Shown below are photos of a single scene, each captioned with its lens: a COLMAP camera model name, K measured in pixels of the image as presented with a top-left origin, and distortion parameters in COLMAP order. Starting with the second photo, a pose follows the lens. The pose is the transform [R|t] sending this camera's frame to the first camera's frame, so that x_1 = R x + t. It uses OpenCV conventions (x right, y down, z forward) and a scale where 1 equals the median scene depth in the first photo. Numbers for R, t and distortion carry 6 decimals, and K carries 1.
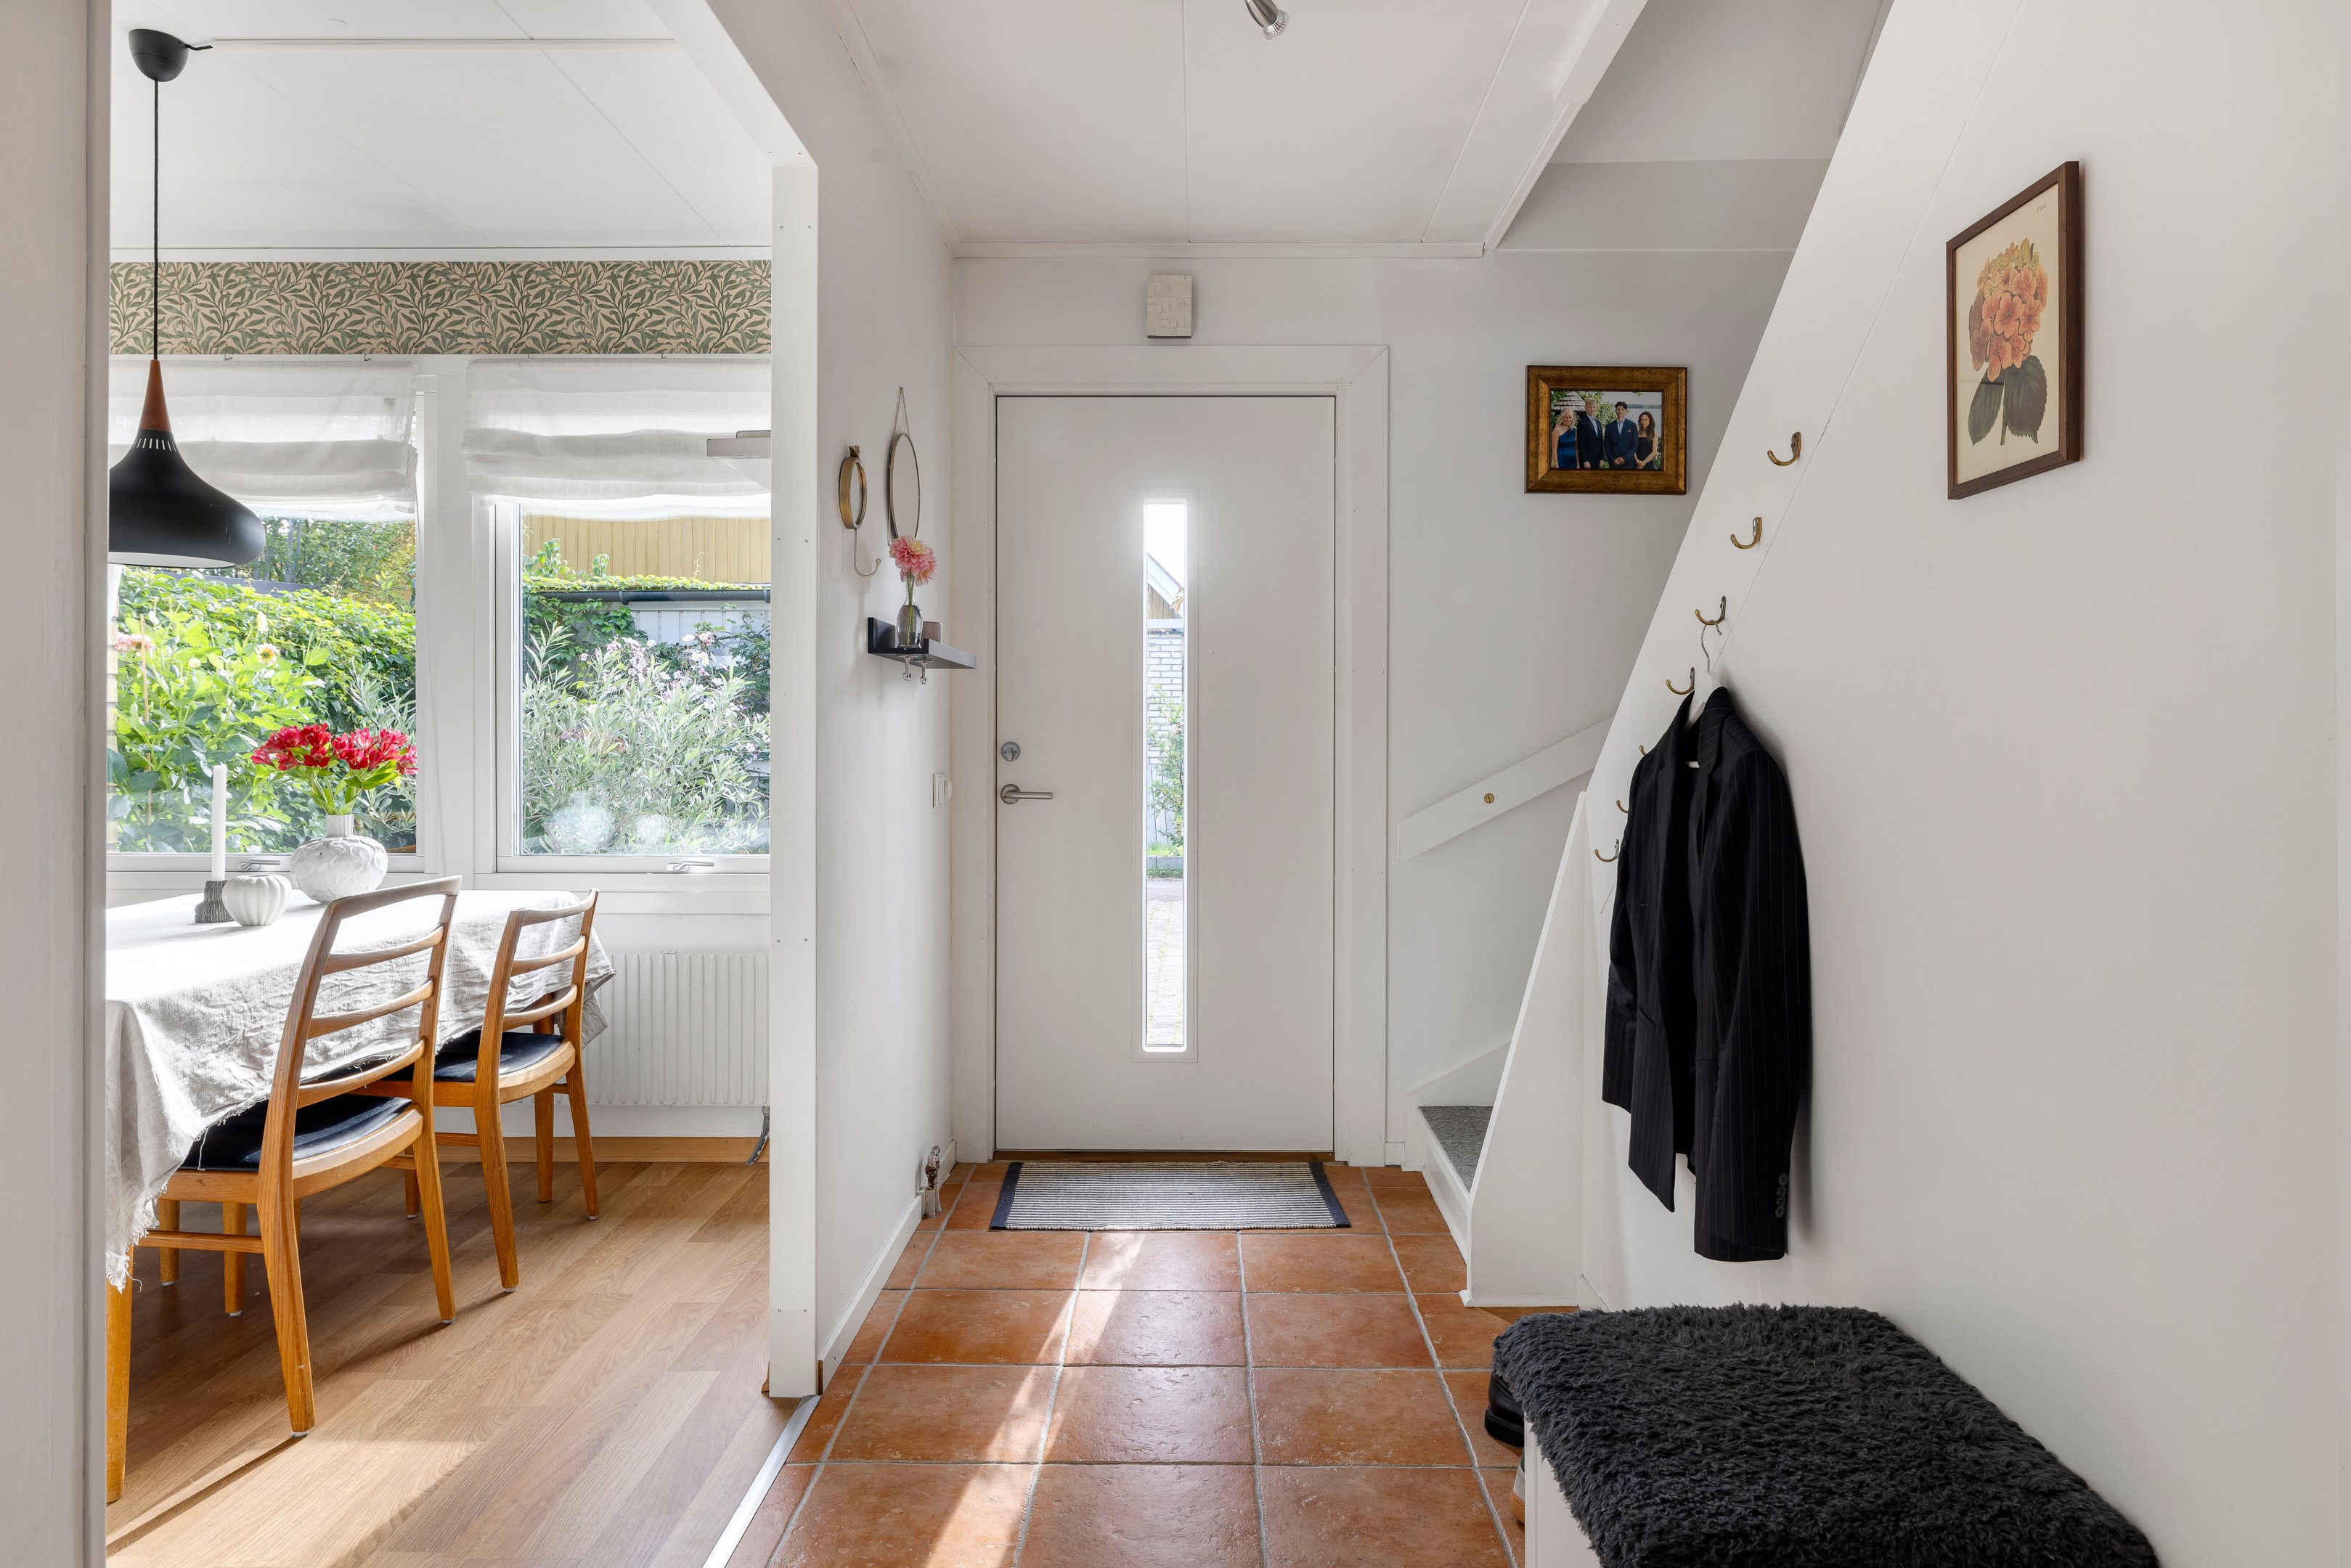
lens RADIAL K [[1184.6, 0, 1175.0], [0, 1184.6, 725.2], [0, 0, 1]] dist [0.001268, 0.000764]
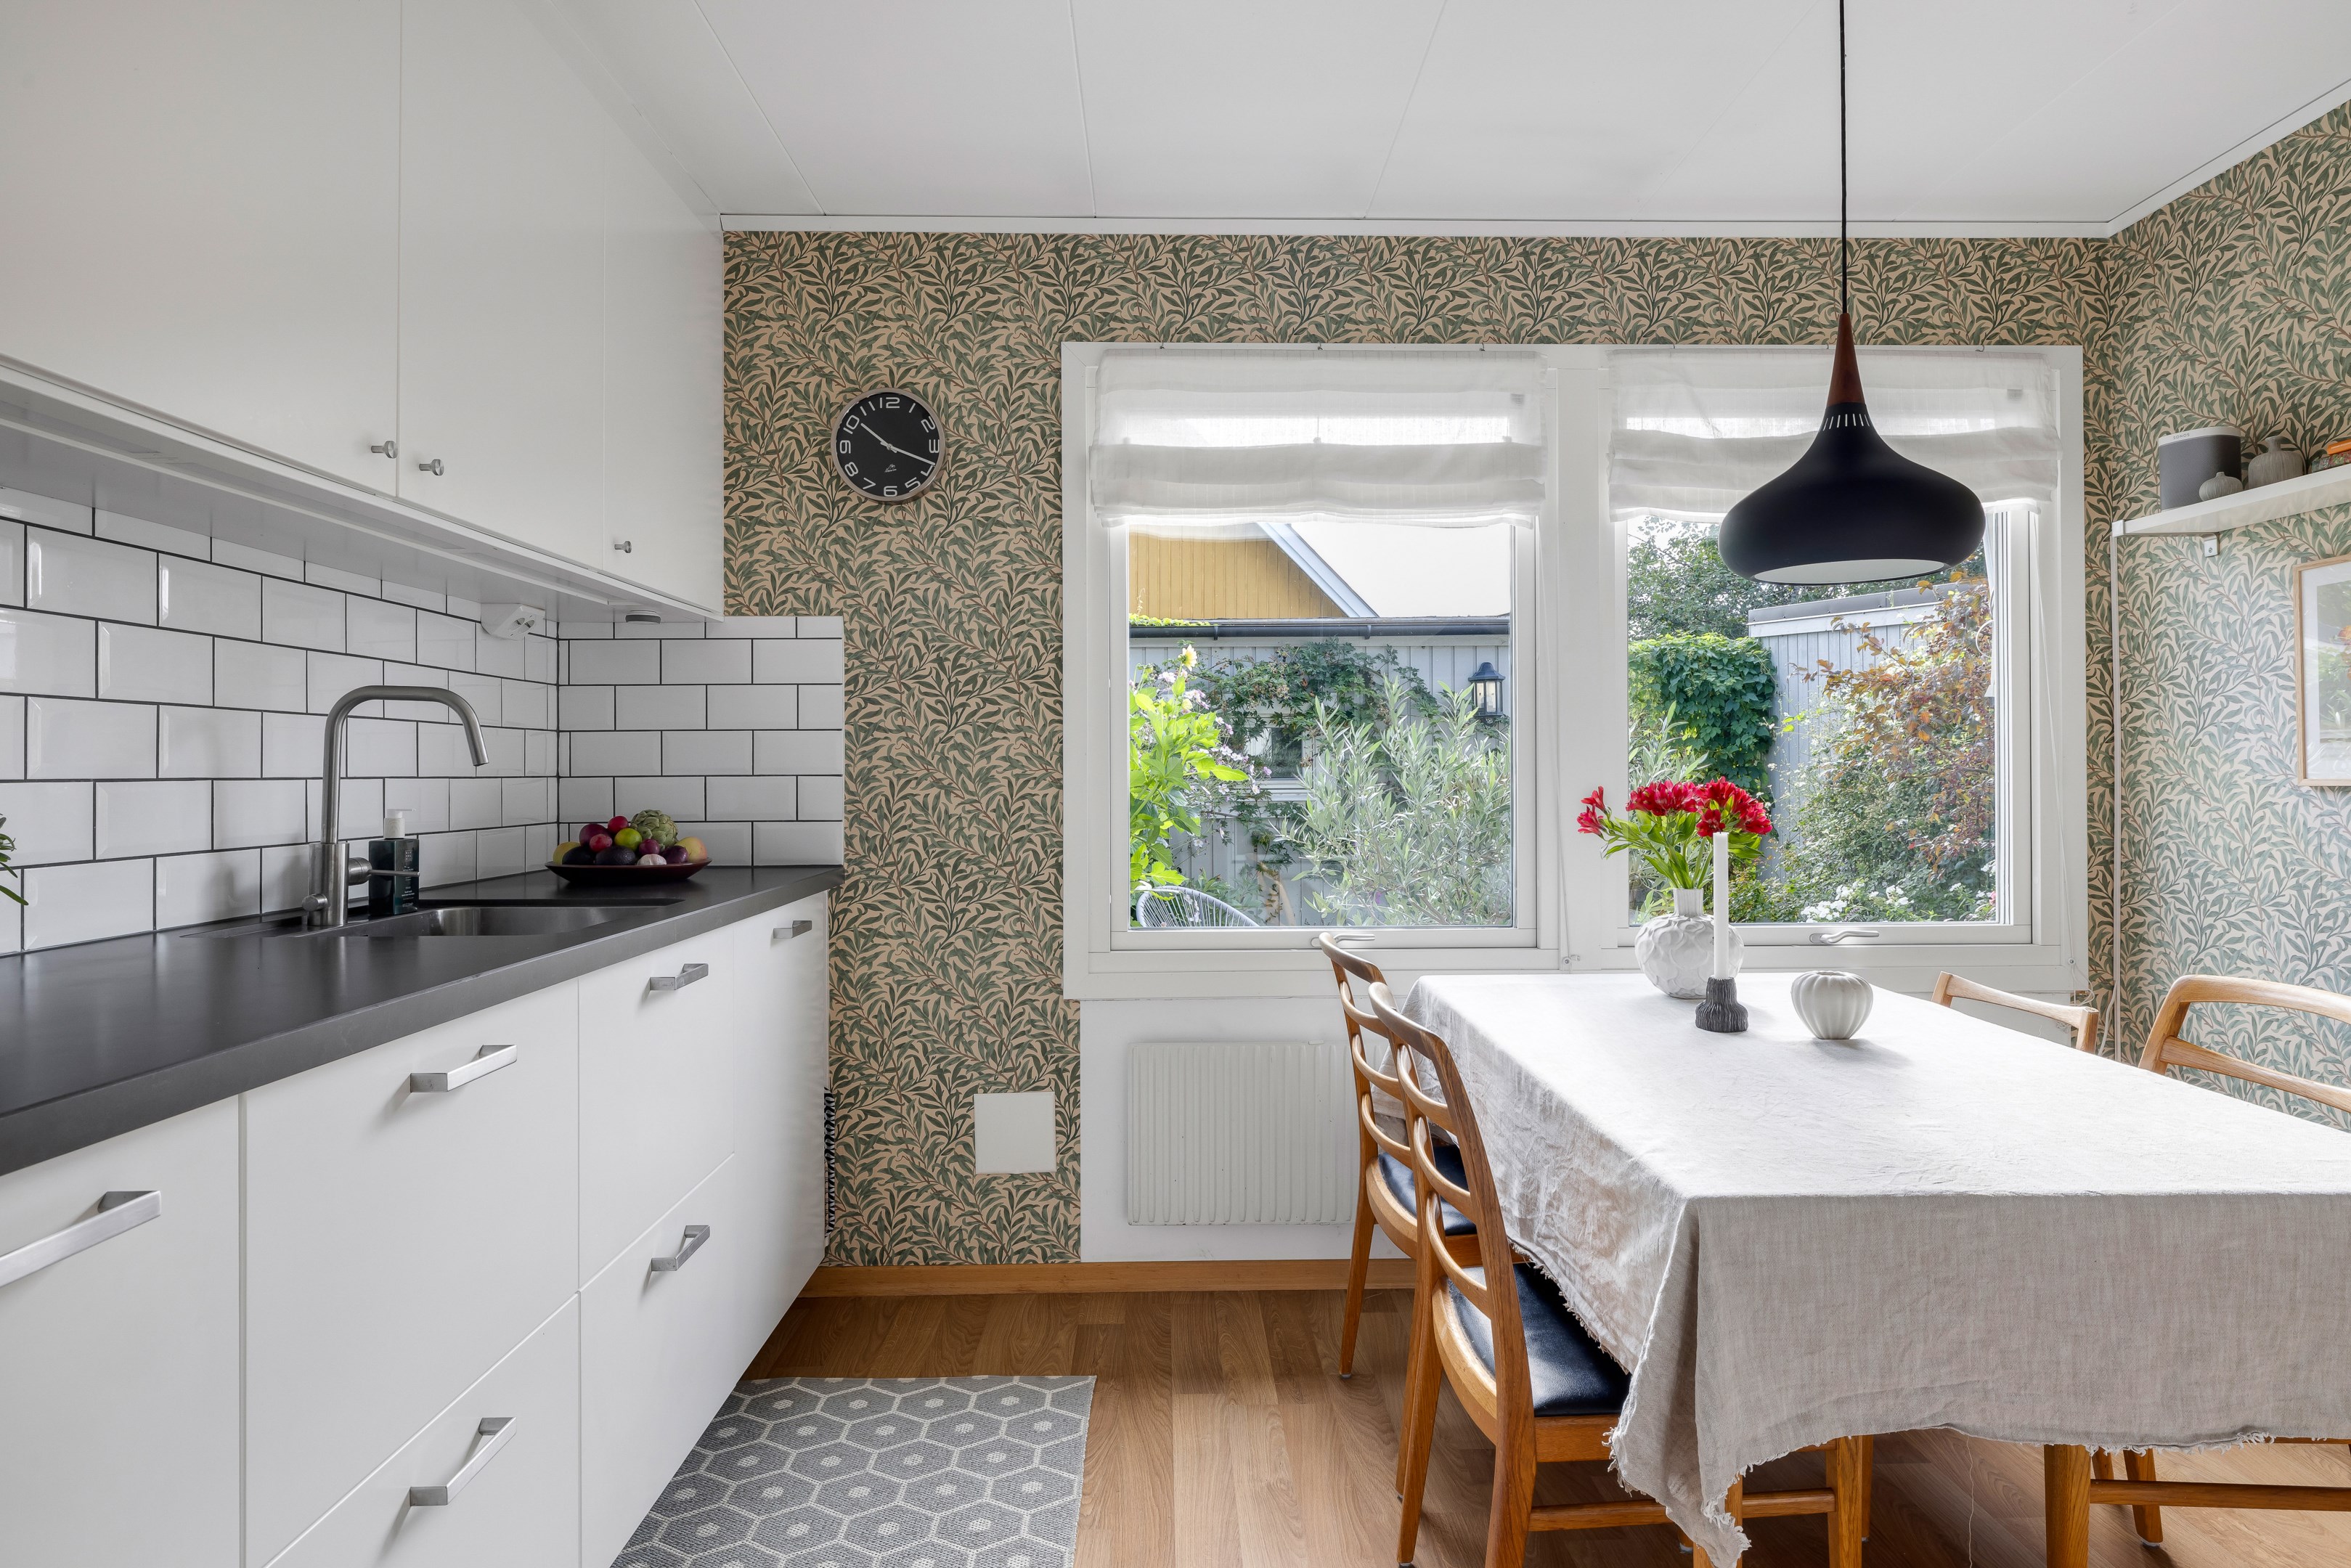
lens RADIAL K [[1373.9, 0, 1176.2], [0, 1373.9, 756.8], [0, 0, 1]] dist [0.001323, 0.000502]
pose [[0.998783, -0.009285, 0.048447, -0.961562], [0.009708, 0.999917, -0.008495, -0.006998], [-0.048364, 0.008955, 0.998790, 0.018253]]
